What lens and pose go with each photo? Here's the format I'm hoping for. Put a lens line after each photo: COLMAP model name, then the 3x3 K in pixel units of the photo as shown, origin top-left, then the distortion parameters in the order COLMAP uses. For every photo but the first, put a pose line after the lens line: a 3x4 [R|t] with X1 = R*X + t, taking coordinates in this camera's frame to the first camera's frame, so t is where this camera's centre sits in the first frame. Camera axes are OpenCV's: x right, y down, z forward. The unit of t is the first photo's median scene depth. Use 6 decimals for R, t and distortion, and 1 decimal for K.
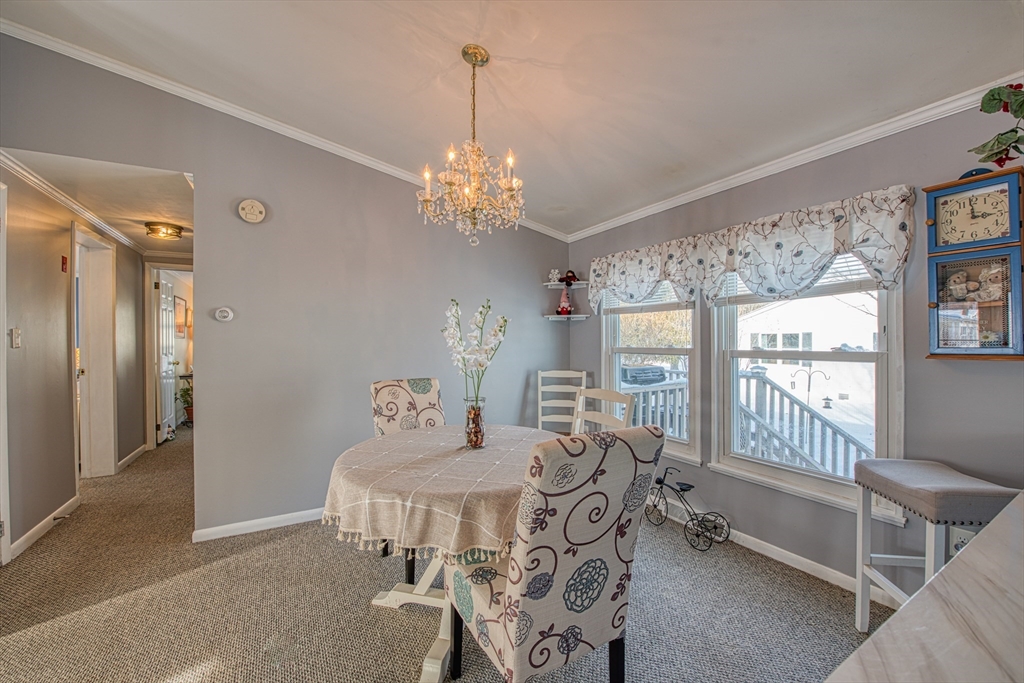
lens RADIAL K [[423.2, 0, 512.0], [0, 423.2, 341.5], [0, 0, 1]] dist [-0.016302, -0.000033]
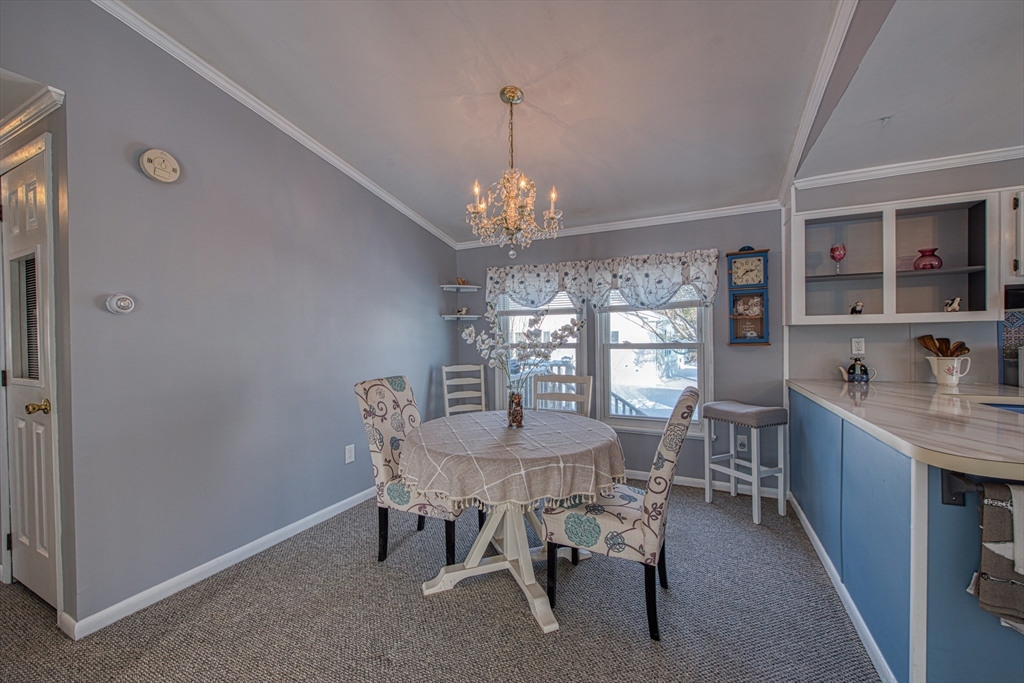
lens RADIAL K [[423.2, 0, 512.0], [0, 423.2, 341.5], [0, 0, 1]] dist [-0.016302, -0.000033]
pose [[0.802483, -0.011362, 0.596567, -0.613062], [0.011061, 0.999930, 0.004165, 0.004342], [-0.596573, 0.003257, 0.802552, 0.039777]]
